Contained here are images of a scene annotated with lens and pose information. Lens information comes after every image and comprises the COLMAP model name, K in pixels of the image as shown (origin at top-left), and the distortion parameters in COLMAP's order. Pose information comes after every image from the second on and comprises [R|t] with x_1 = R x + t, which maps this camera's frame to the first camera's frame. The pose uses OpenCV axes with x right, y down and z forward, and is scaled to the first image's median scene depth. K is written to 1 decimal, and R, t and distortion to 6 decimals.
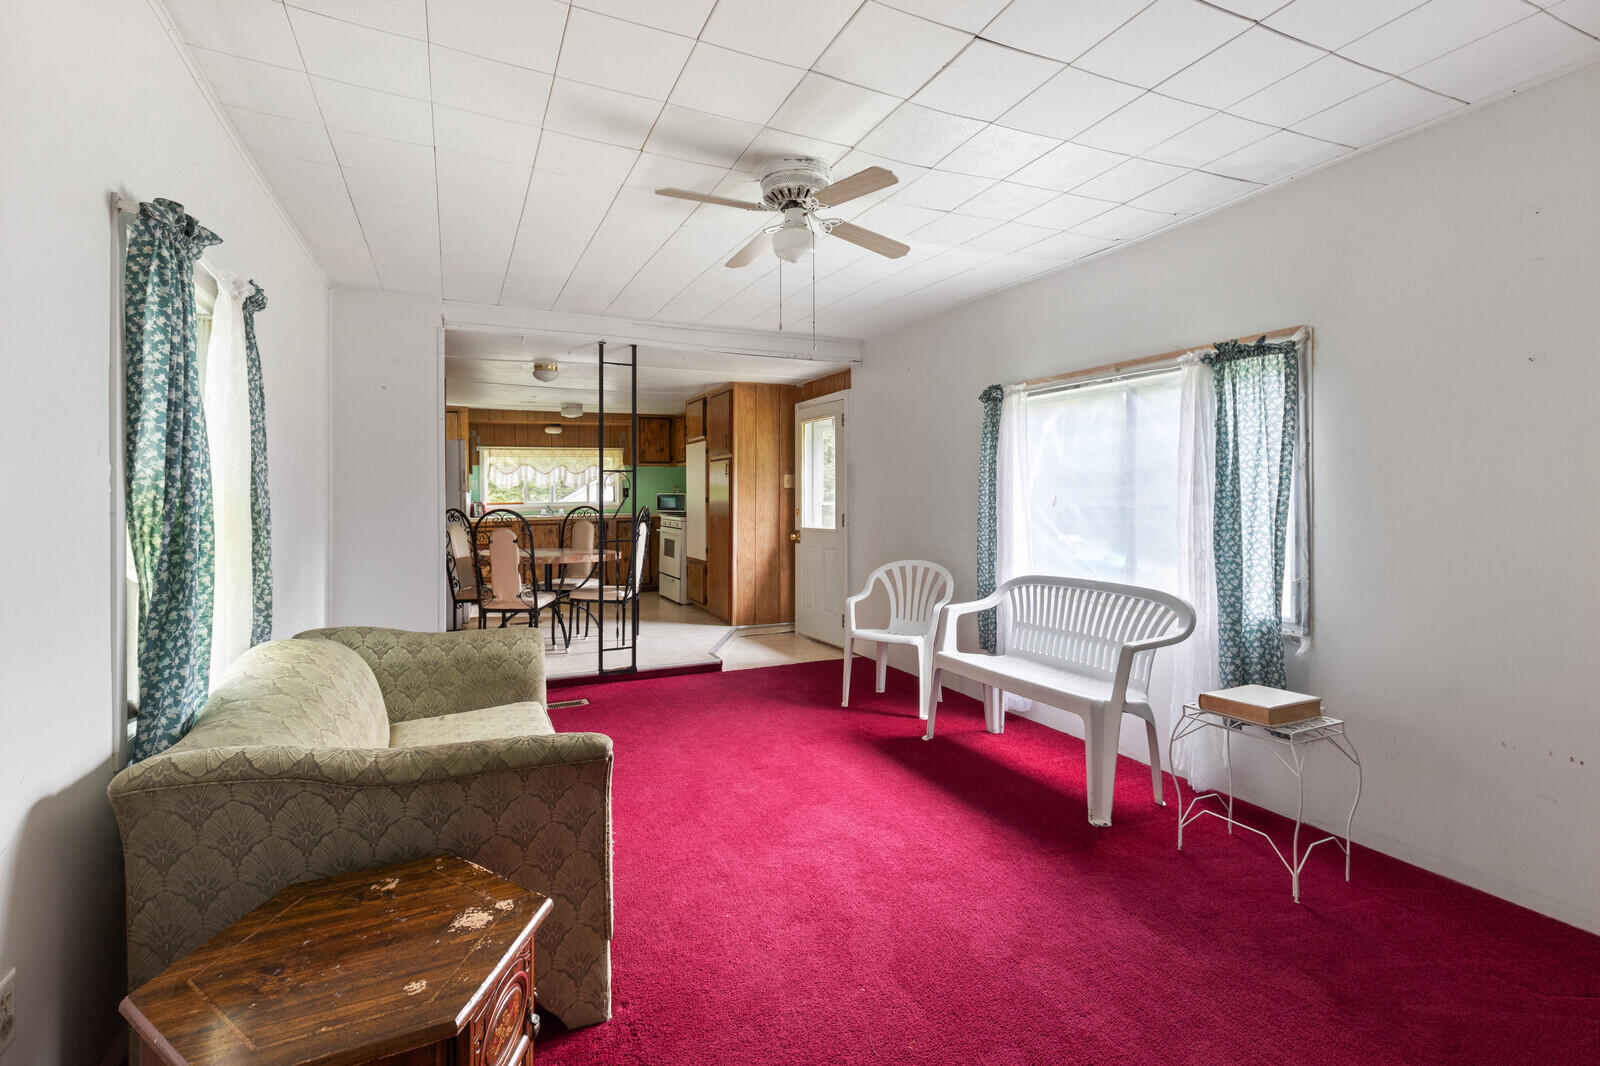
lens RADIAL K [[719.4, 0, 779.0], [0, 719.4, 492.5], [0, 0, 1]] dist [-0.000426, -0.000224]
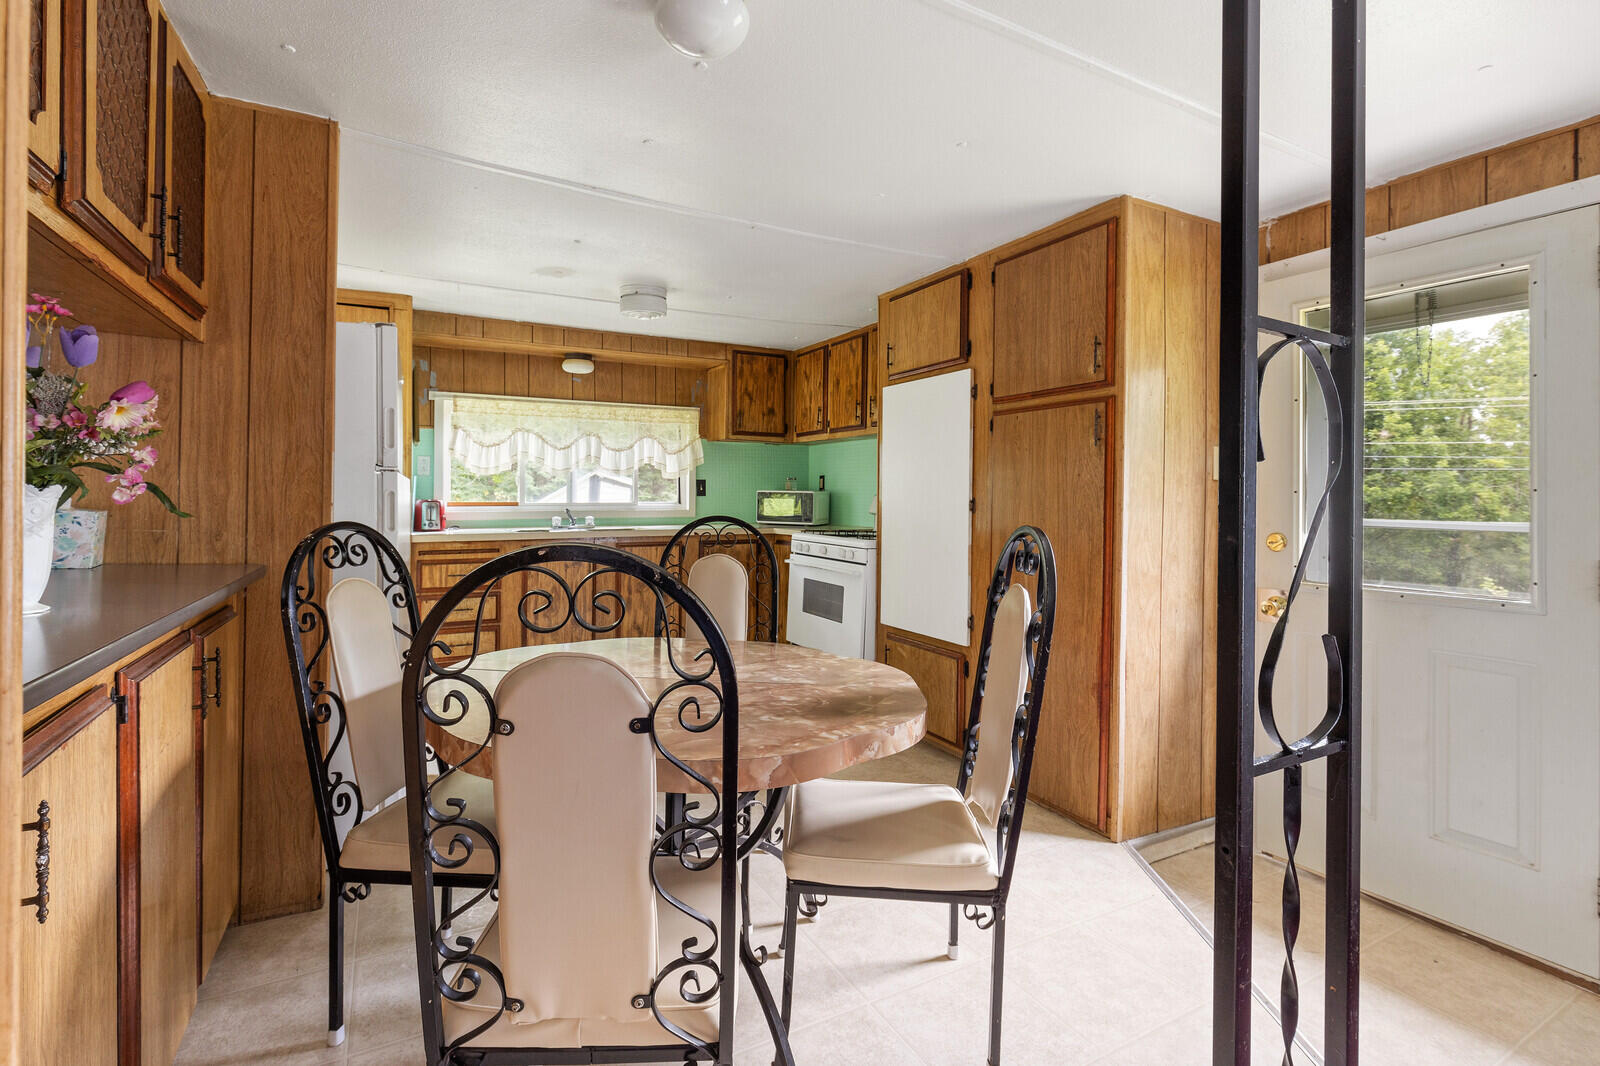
lens RADIAL K [[719.4, 0, 768.7], [0, 719.4, 498.4], [0, 0, 1]] dist [-0.000426, -0.000224]
pose [[0.998813, 0.017272, 0.045549, -0.205492], [-0.017454, 0.999841, 0.003604, 0.005704], [-0.045479, -0.004395, 0.998956, 0.488730]]
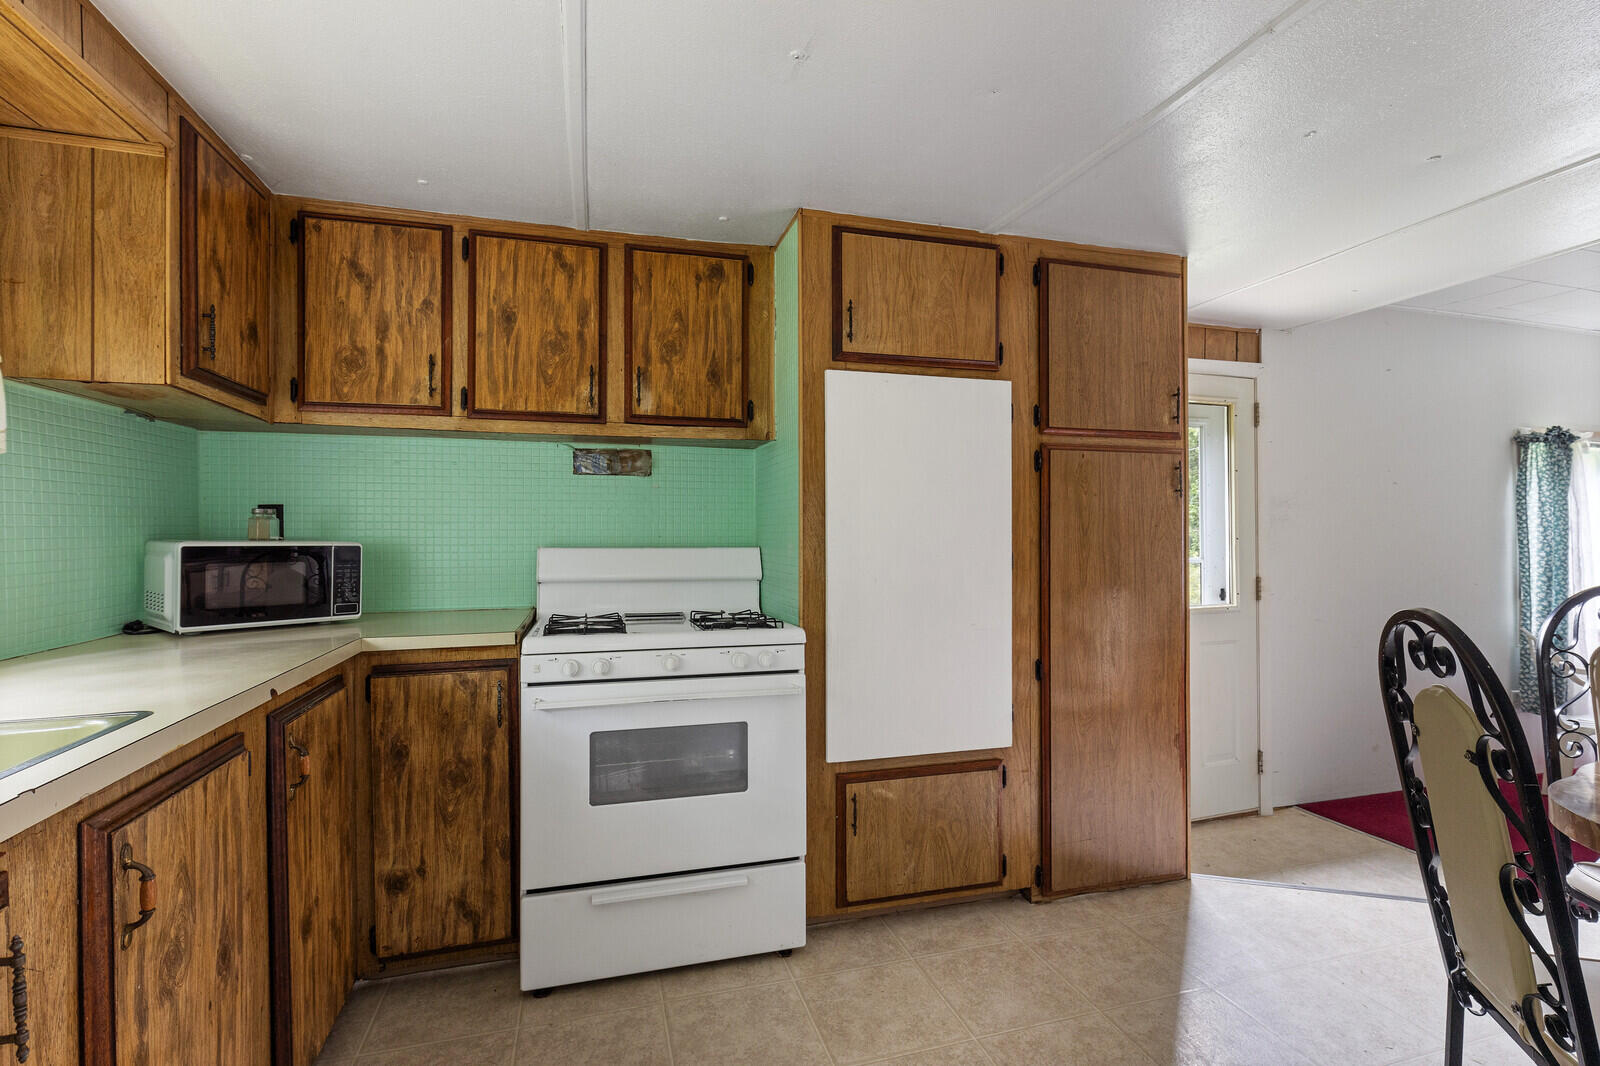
lens RADIAL K [[719.4, 0, 786.9], [0, 719.4, 538.0], [0, 0, 1]] dist [-0.000426, -0.000224]
pose [[0.160917, -0.000975, 0.986967, -0.434536], [-0.002230, 0.999997, 0.001351, -0.002632], [-0.986965, -0.002419, 0.160915, 1.028493]]
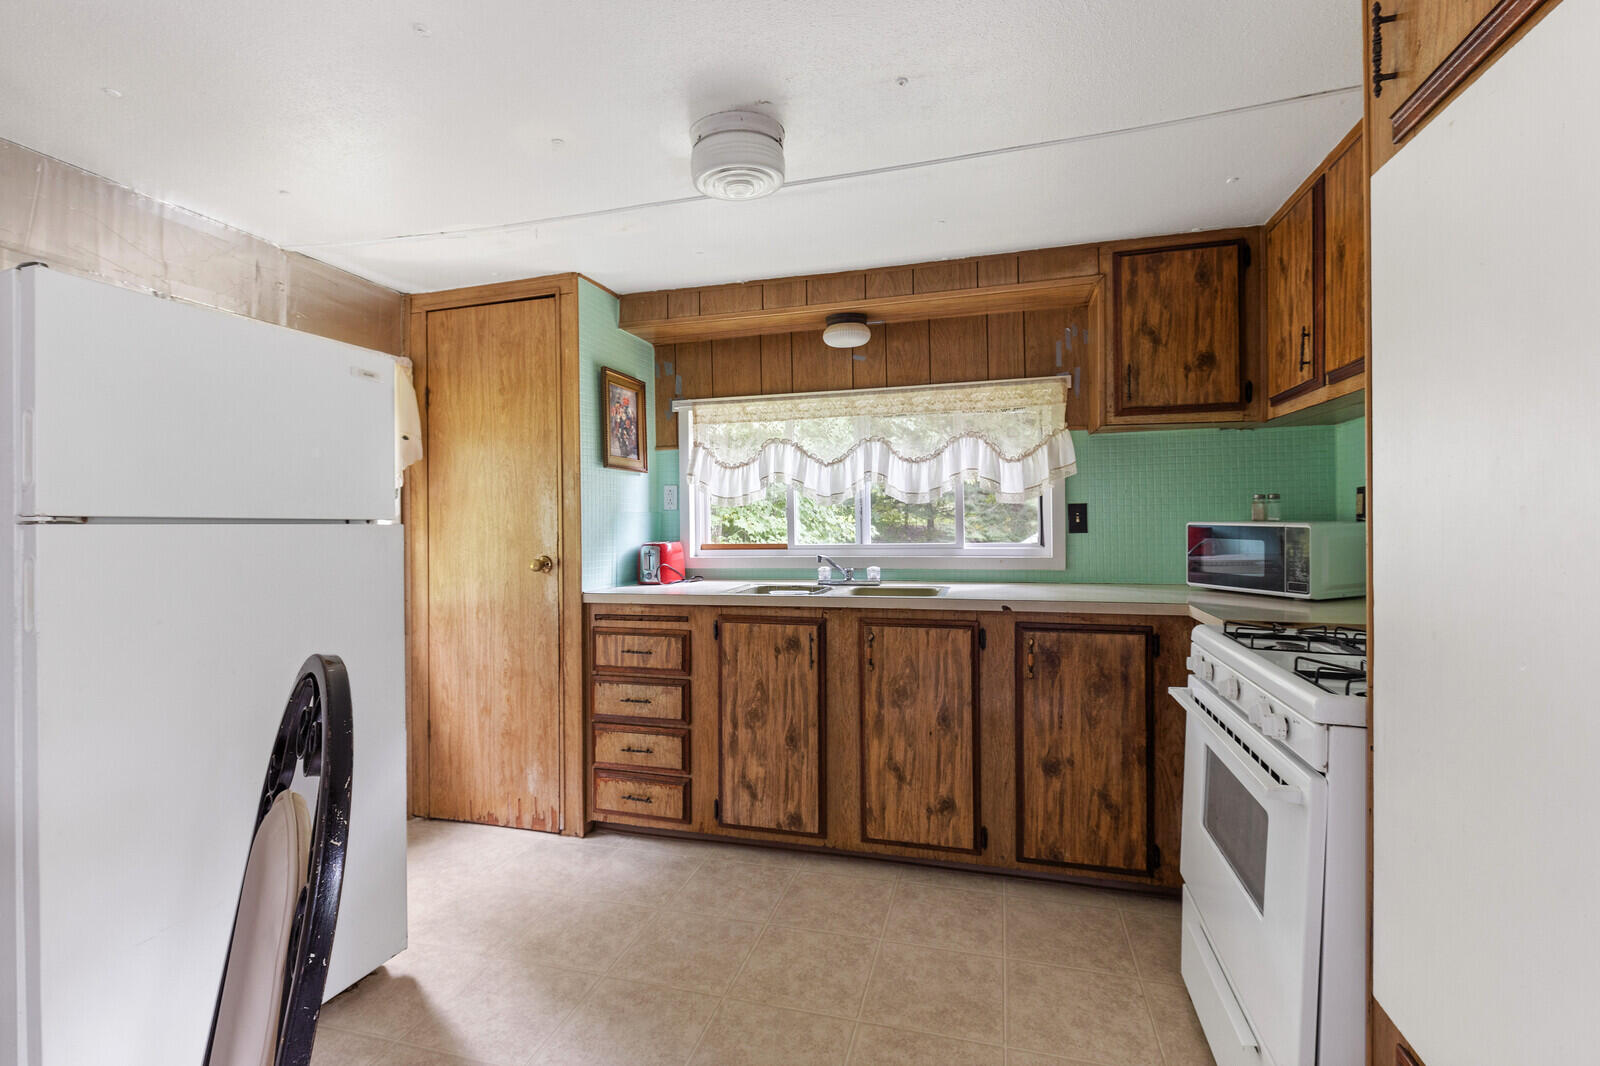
lens RADIAL K [[719.4, 0, 799.9], [0, 719.4, 520.0], [0, 0, 1]] dist [-0.000426, -0.000224]
pose [[0.762690, 0.003359, -0.646756, -0.114017], [0.001572, 0.999974, 0.007048, -0.001868], [0.646763, -0.006392, 0.762665, 0.757479]]
